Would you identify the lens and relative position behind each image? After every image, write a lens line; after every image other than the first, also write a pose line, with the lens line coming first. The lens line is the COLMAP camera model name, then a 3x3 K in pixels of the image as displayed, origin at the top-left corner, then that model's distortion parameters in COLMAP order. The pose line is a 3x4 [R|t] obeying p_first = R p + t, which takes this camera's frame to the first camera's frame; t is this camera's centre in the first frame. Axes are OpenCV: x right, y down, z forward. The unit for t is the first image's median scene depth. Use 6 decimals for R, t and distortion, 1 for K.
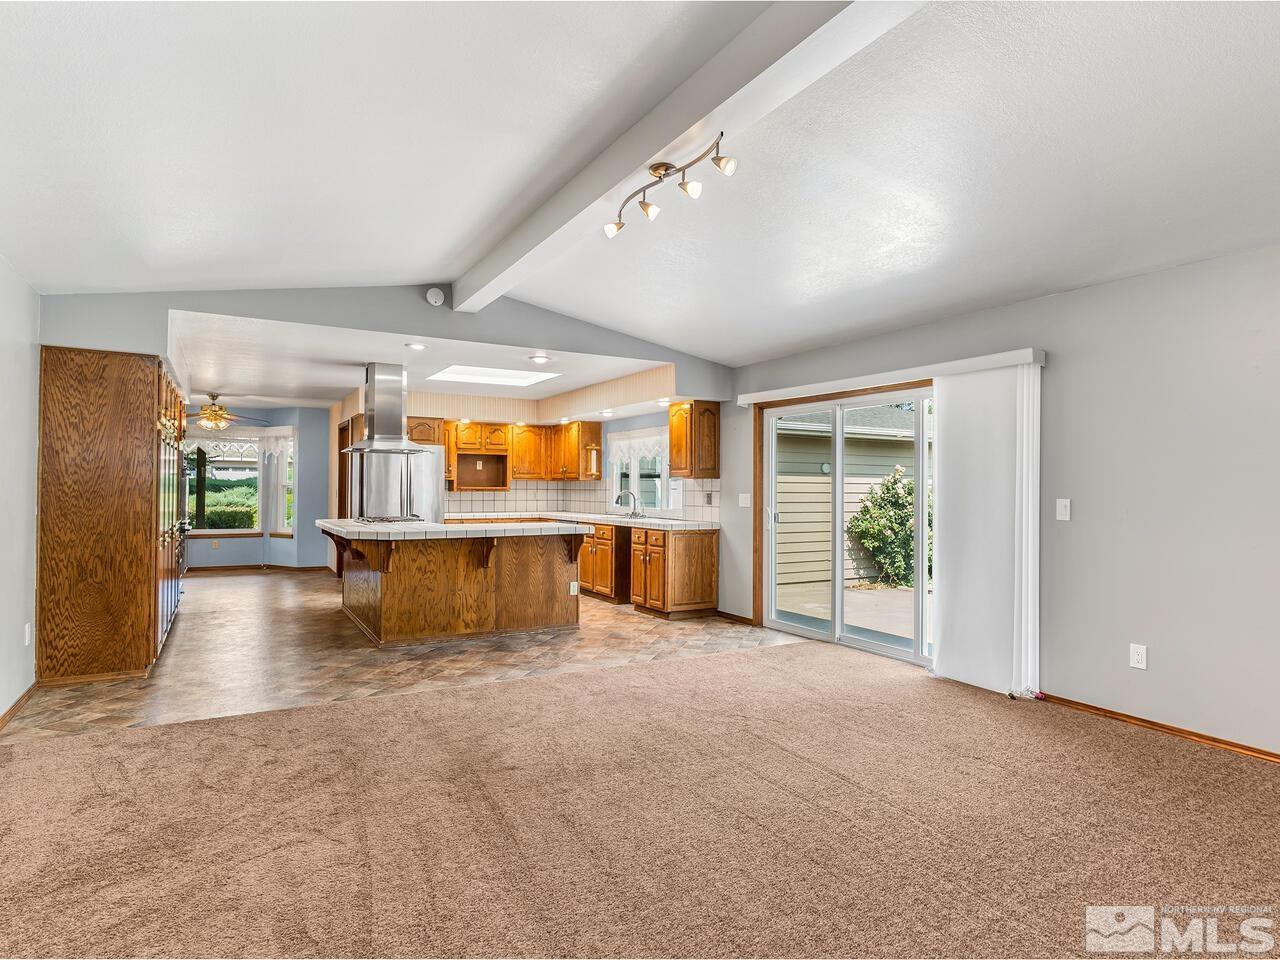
lens RADIAL K [[737.4, 0, 646.0], [0, 737.4, 481.0], [0, 0, 1]] dist [0.005488, -0.000655]
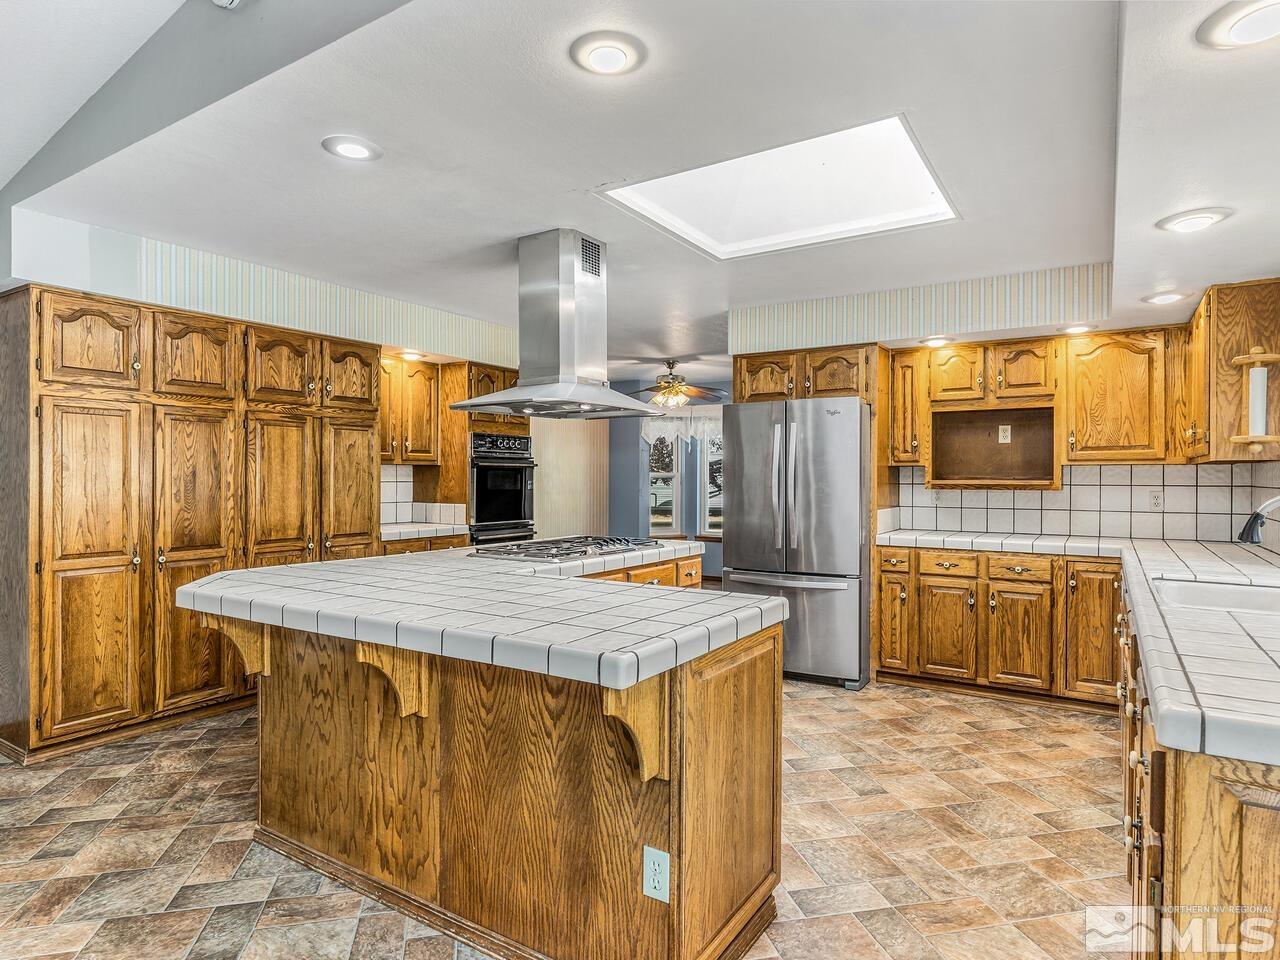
lens RADIAL K [[737.4, 0, 635.7], [0, 737.4, 483.9], [0, 0, 1]] dist [0.005488, -0.000655]
pose [[0.461275, 0.004559, -0.887245, 0.112978], [0.008476, 0.999919, 0.009544, 0.005203], [0.887217, -0.011923, 0.461199, 0.767794]]
